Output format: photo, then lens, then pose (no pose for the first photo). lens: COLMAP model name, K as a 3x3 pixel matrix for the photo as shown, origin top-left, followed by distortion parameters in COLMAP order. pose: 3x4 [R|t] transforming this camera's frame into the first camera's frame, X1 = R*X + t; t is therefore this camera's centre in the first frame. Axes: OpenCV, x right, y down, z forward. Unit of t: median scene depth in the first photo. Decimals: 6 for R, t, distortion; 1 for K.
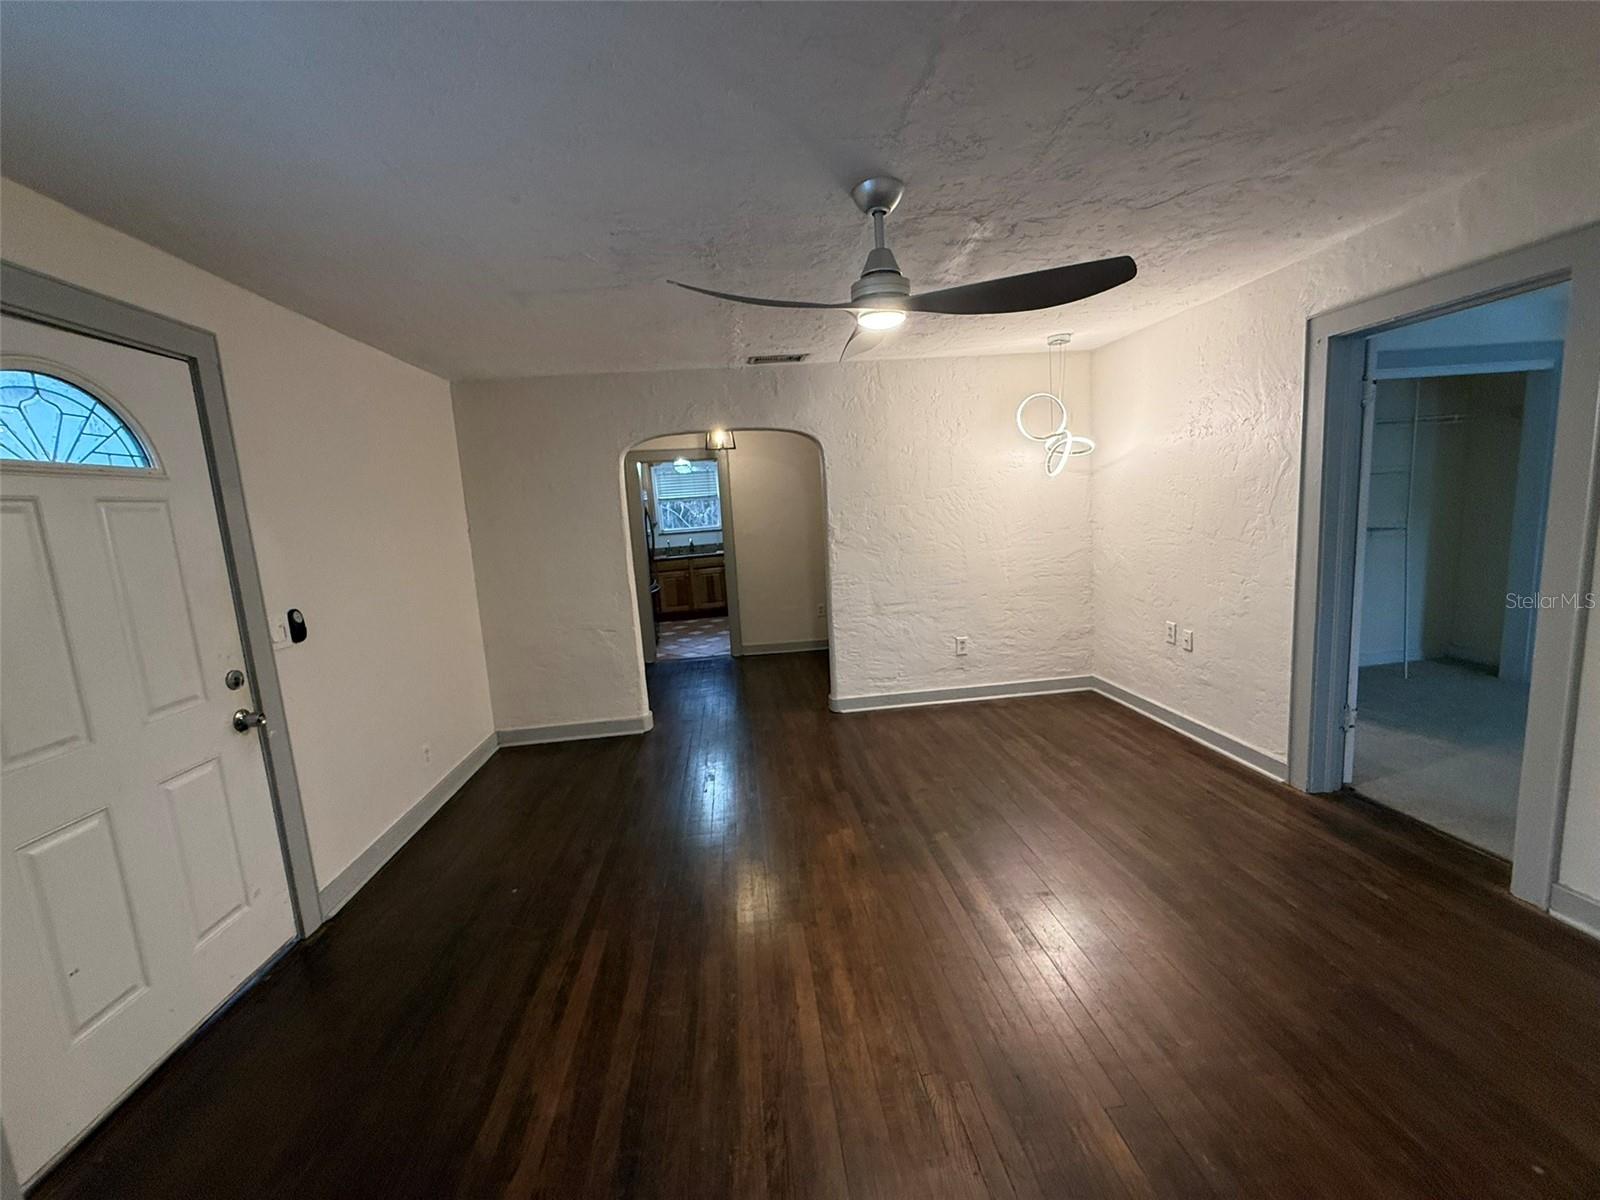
lens RADIAL K [[641.9, 0, 792.6], [0, 641.9, 600.5], [0, 0, 1]] dist [0.002518, 0.000528]
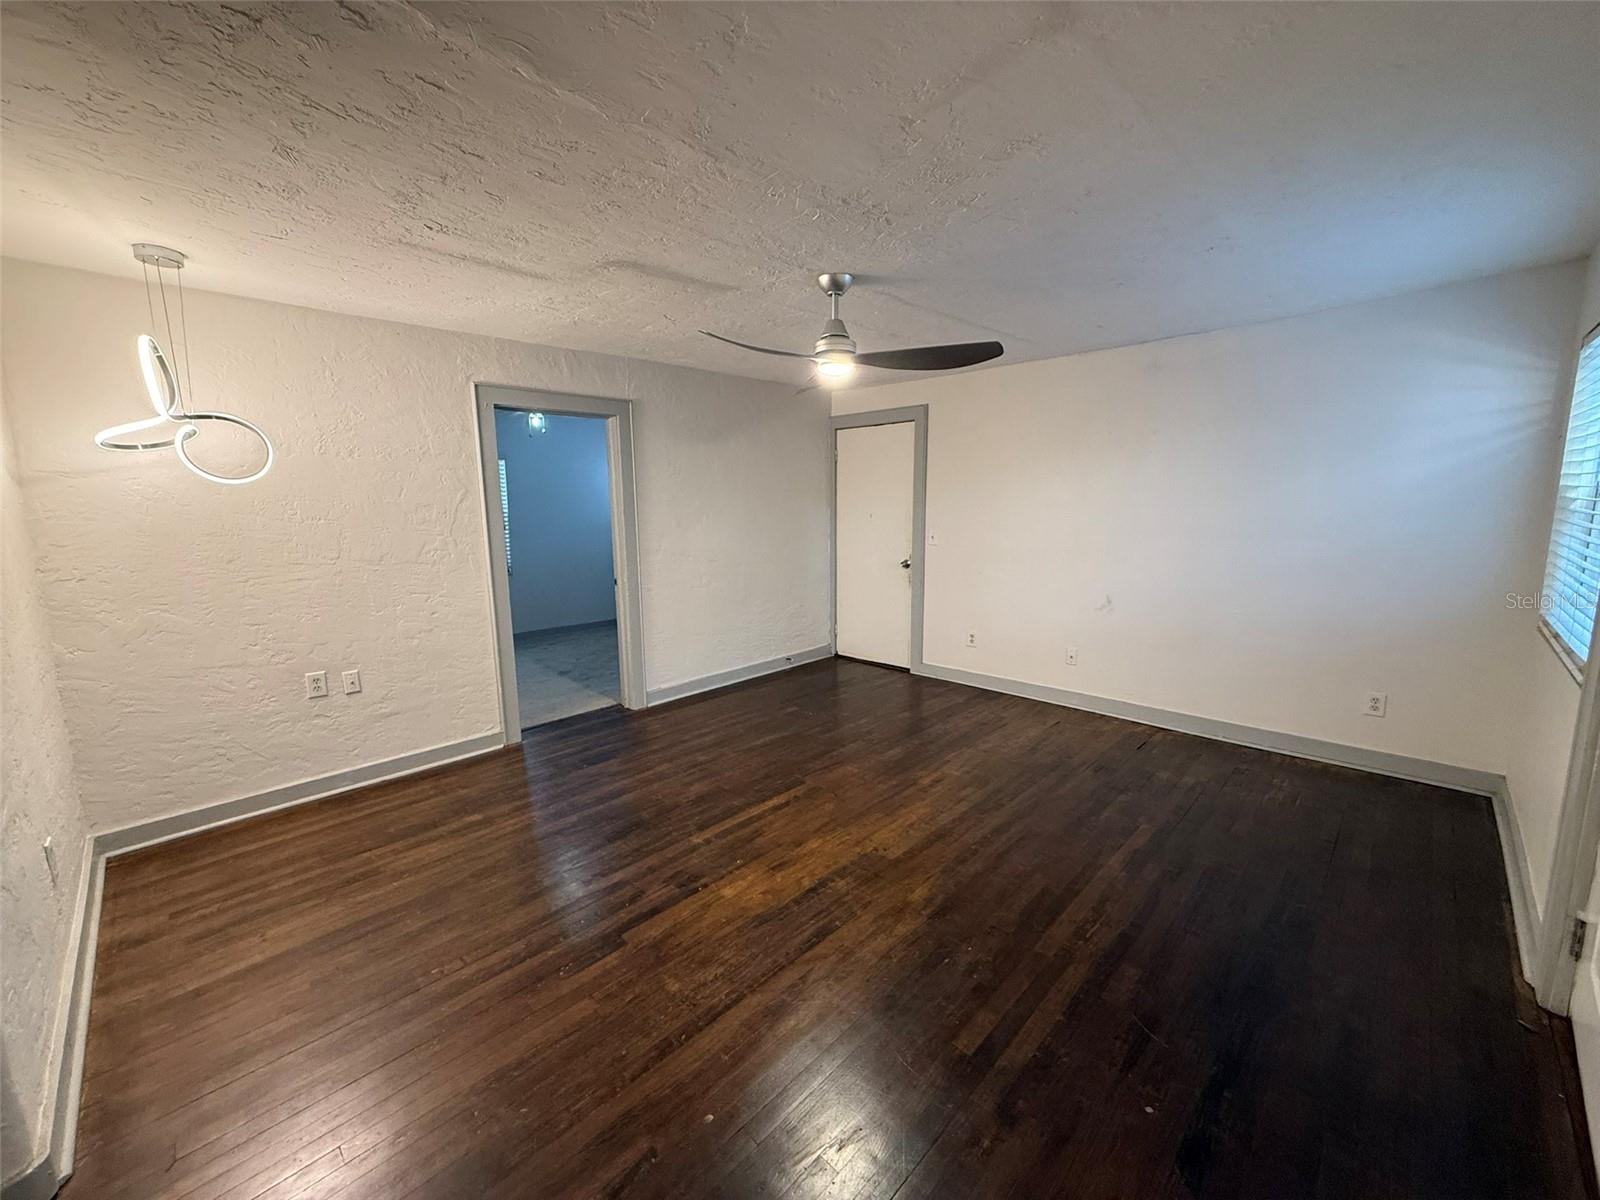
lens RADIAL K [[641.9, 0, 800.2], [0, 641.9, 600.9], [0, 0, 1]] dist [0.002518, 0.000528]
pose [[-0.643808, -0.047321, 0.763722, -0.570675], [0.164002, 0.966358, 0.198129, -0.149934], [-0.747405, 0.252809, -0.614389, 1.288326]]
